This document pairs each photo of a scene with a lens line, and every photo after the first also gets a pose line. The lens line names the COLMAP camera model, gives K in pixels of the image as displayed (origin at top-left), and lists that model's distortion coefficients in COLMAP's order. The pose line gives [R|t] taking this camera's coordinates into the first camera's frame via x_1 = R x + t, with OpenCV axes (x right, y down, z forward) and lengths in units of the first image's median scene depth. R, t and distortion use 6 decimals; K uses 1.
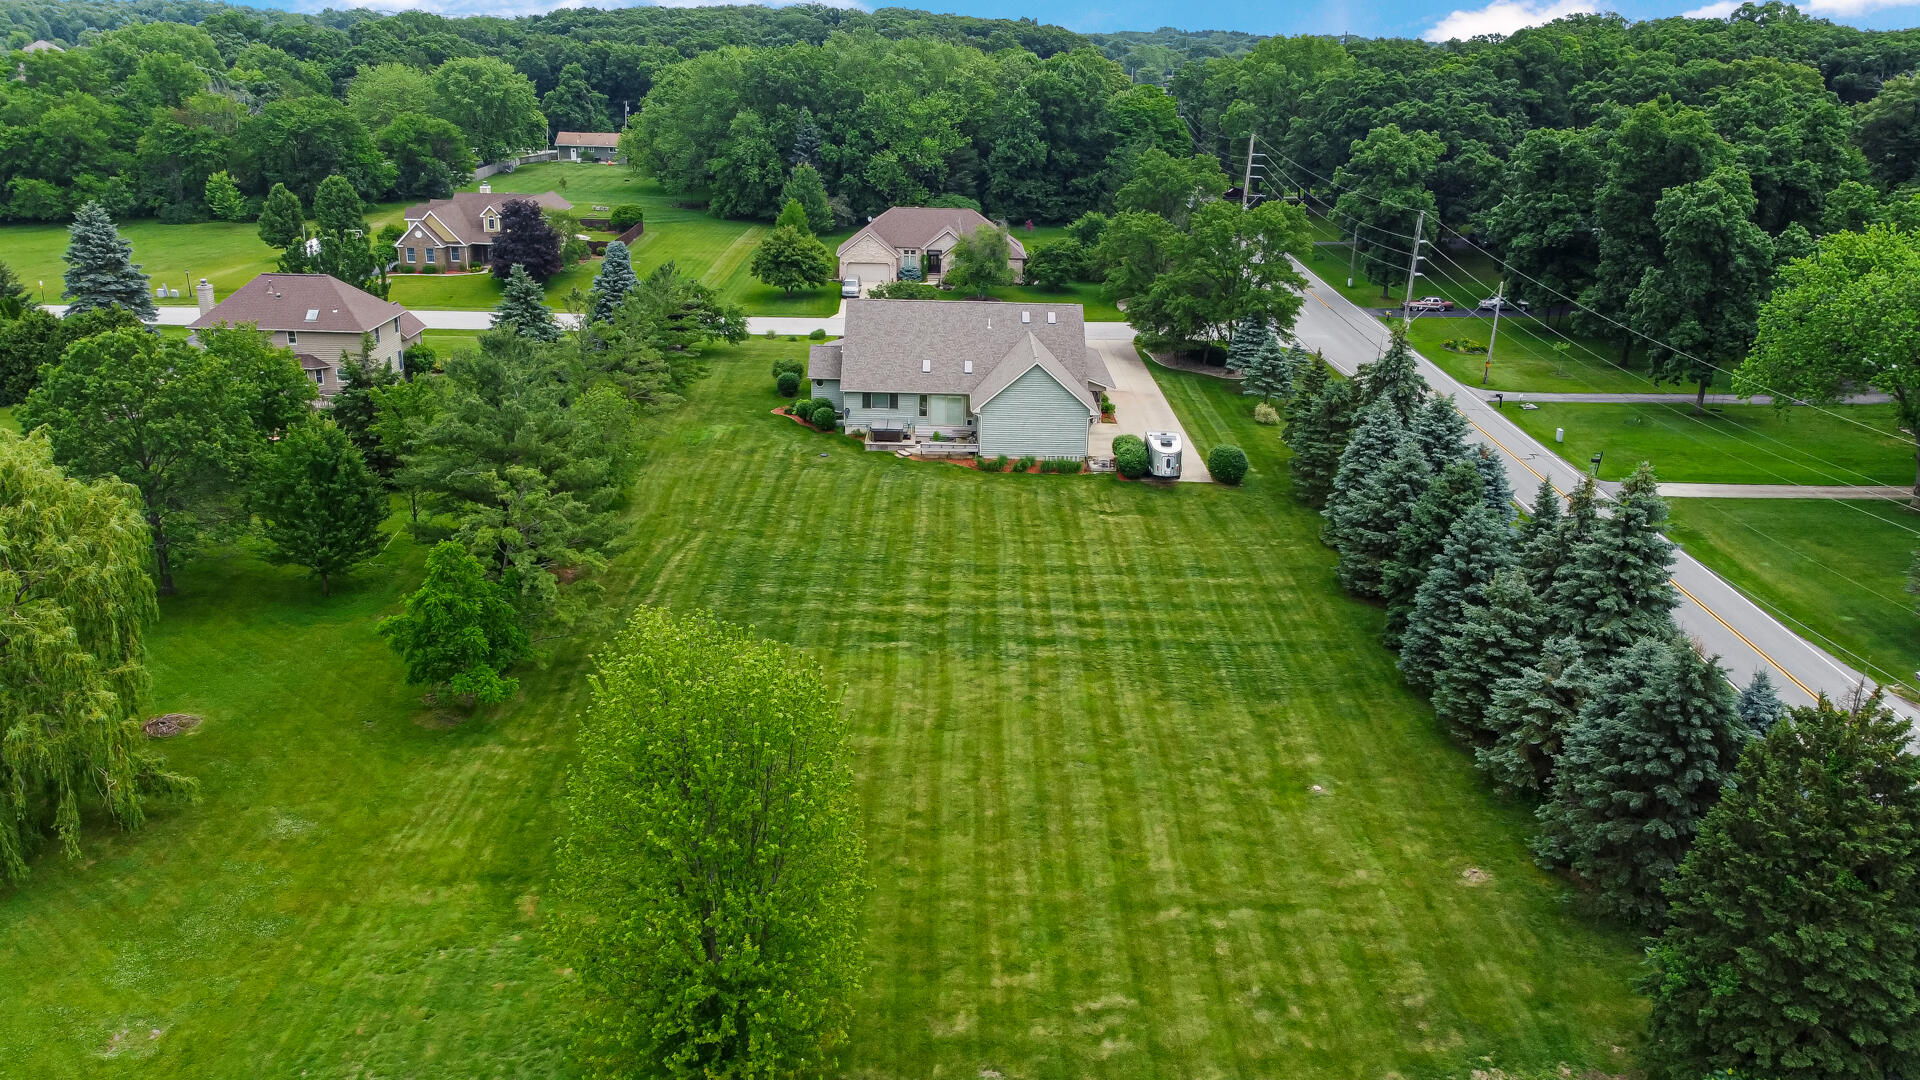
lens RADIAL K [[1452.2, 0, 949.0], [0, 1452.2, 538.5], [0, 0, 1]] dist [-0.002530, -0.004141]
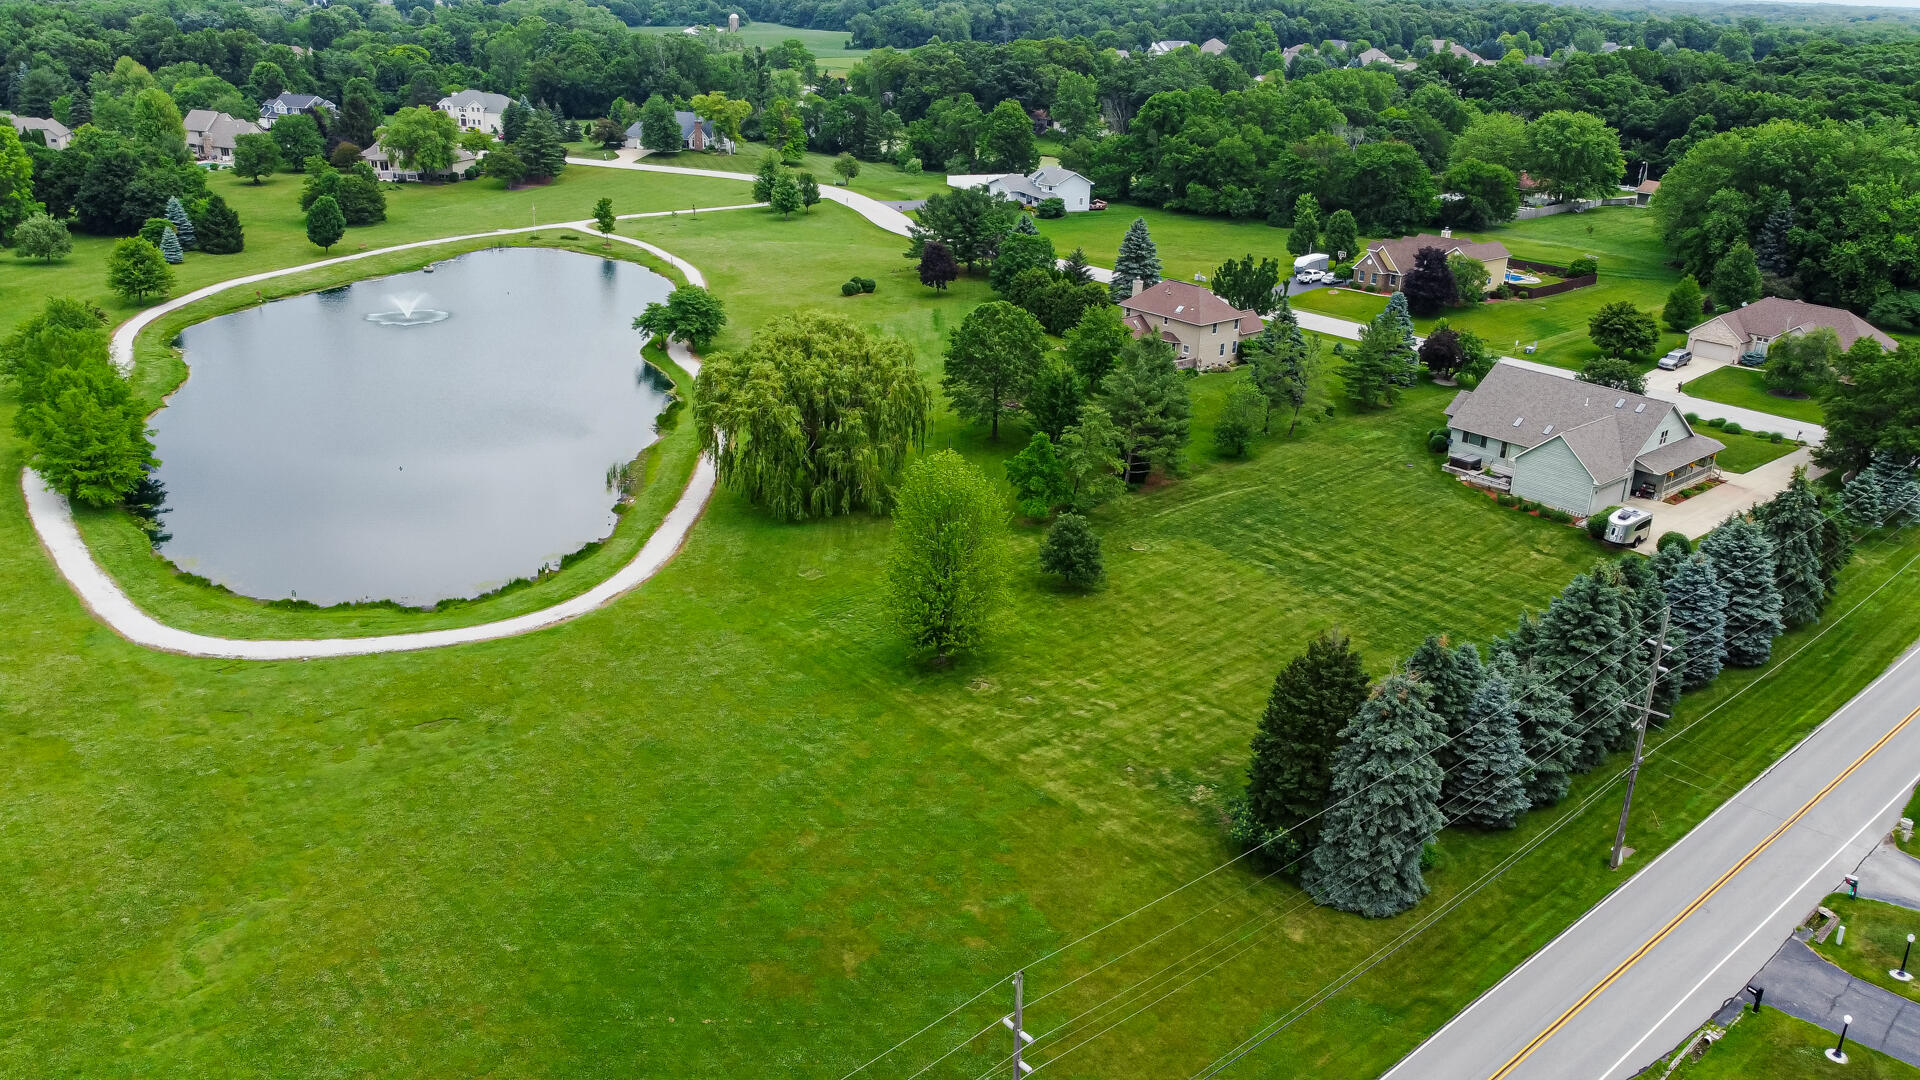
lens RADIAL K [[1452.2, 0, 949.0], [0, 1452.2, 538.5], [0, 0, 1]] dist [-0.002530, -0.004141]
pose [[0.649684, 0.272489, -0.709690, 0.392407], [-0.265548, 0.956090, 0.124000, -0.028521], [0.712317, 0.107895, 0.693515, -0.170973]]
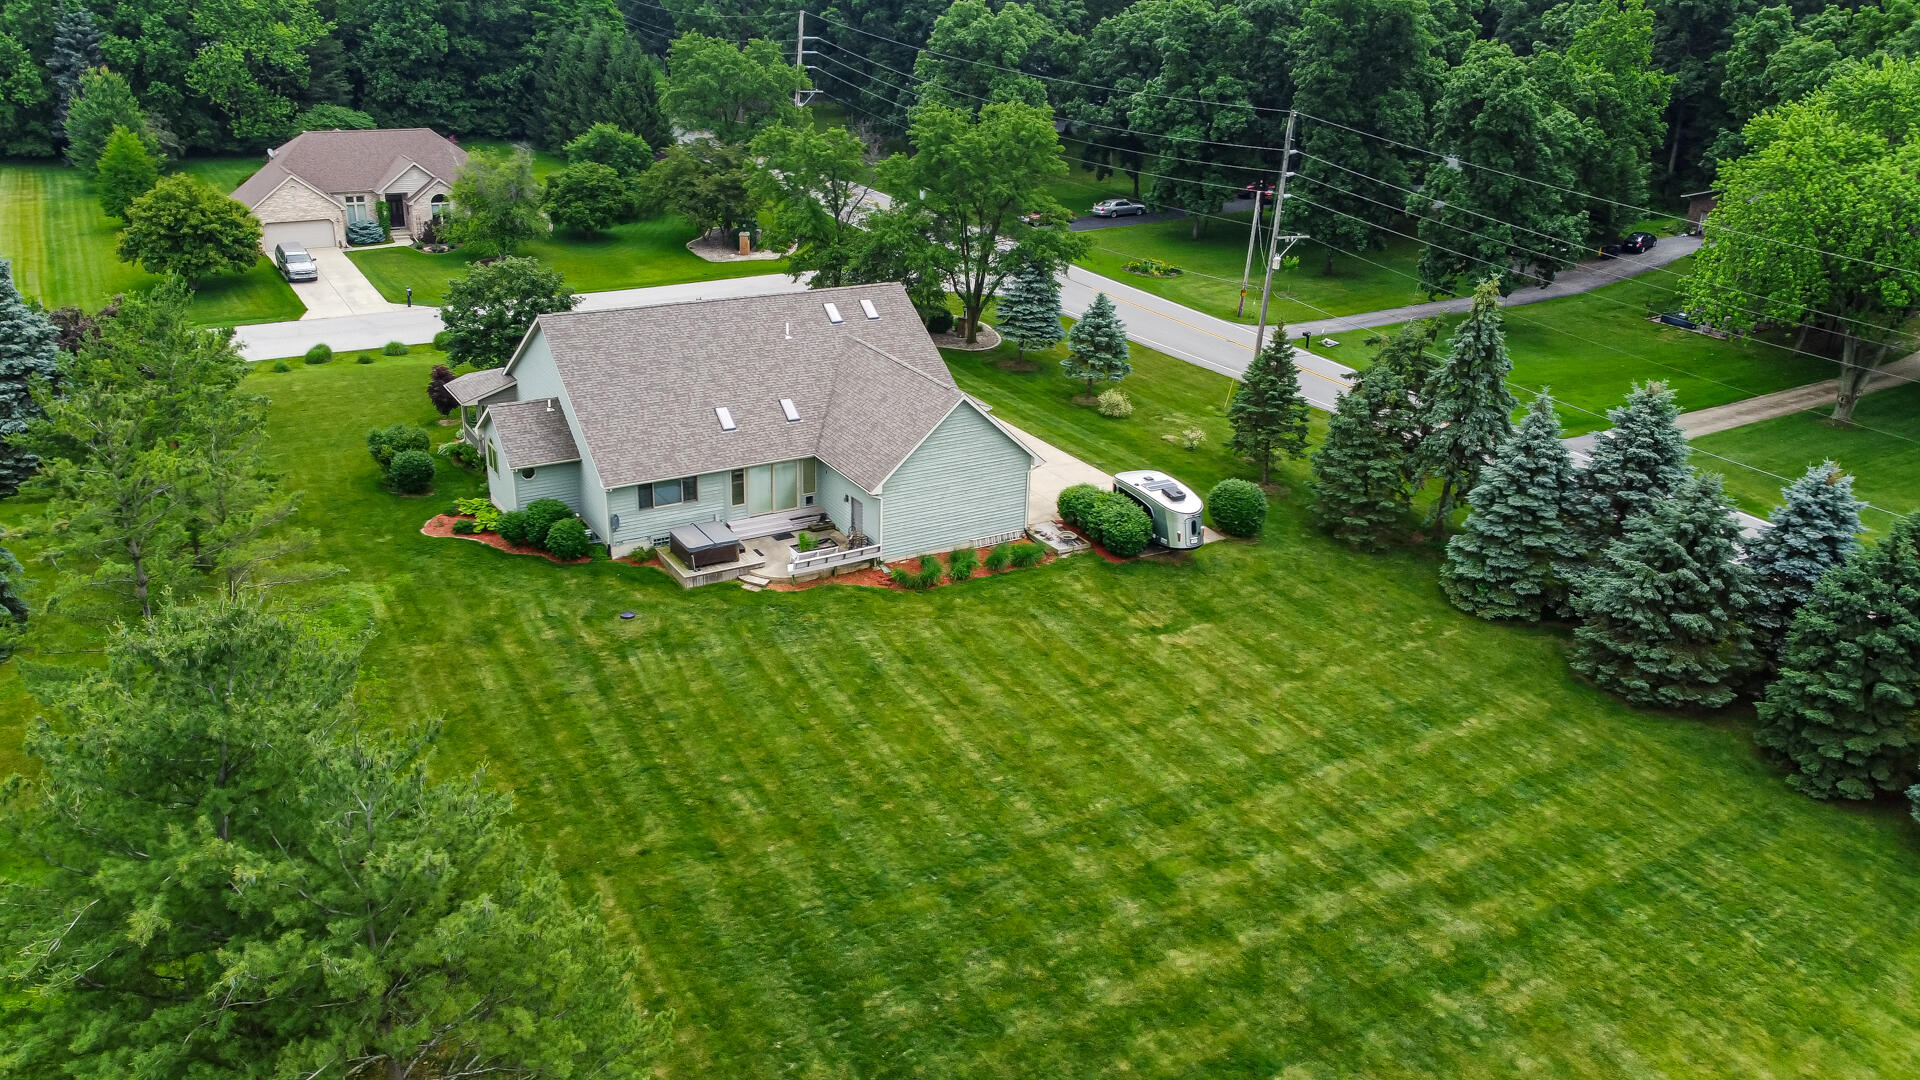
lens RADIAL K [[1452.2, 0, 949.0], [0, 1452.2, 538.5], [0, 0, 1]] dist [-0.002530, -0.004141]
pose [[0.852219, -0.191620, 0.486831, -0.150621], [0.153712, 0.981151, 0.117108, -0.081213], [-0.500095, -0.024970, 0.865610, 0.285365]]
